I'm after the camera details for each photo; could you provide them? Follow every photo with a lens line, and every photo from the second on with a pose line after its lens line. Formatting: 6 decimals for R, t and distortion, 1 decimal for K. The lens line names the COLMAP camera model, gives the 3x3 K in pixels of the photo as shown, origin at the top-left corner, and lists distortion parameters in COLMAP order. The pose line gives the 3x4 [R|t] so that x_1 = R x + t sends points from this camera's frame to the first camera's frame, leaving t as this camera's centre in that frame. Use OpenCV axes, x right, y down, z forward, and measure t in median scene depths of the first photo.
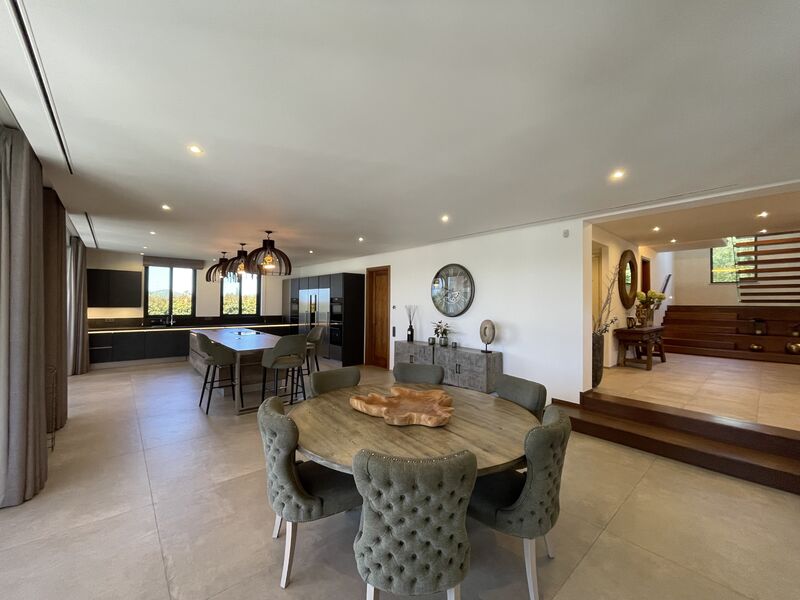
lens RADIAL K [[323.7, 0, 399.7], [0, 323.7, 298.7], [0, 0, 1]] dist [0.001005, 0.000238]
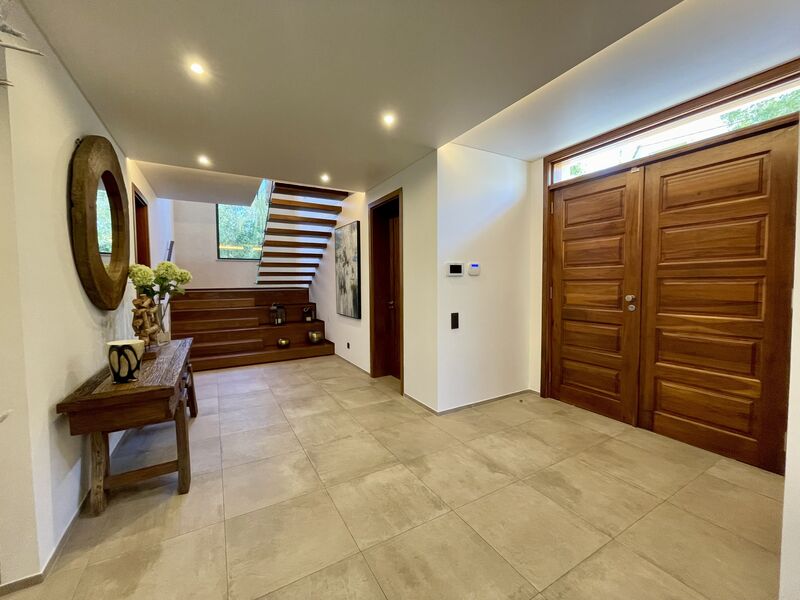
lens RADIAL K [[323.7, 0, 396.3], [0, 323.7, 296.6], [0, 0, 1]] dist [0.001005, 0.000238]
pose [[0.202104, -0.054438, 0.977850, 0.379159], [-0.003346, 0.998410, 0.056274, -0.004325], [-0.979358, -0.014645, 0.201601, 0.553211]]
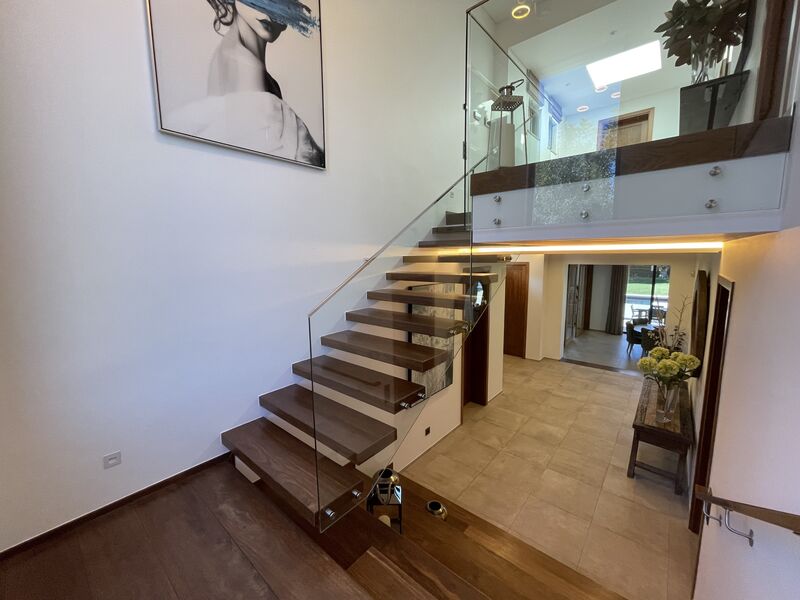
lens RADIAL K [[323.7, 0, 400.6], [0, 323.7, 300.9], [0, 0, 1]] dist [0.001005, 0.000238]
pose [[-0.988578, 0.026075, -0.148436, 1.274675], [0.007791, 0.992444, 0.122447, -0.174244], [0.150507, 0.119892, -0.981312, 1.423005]]
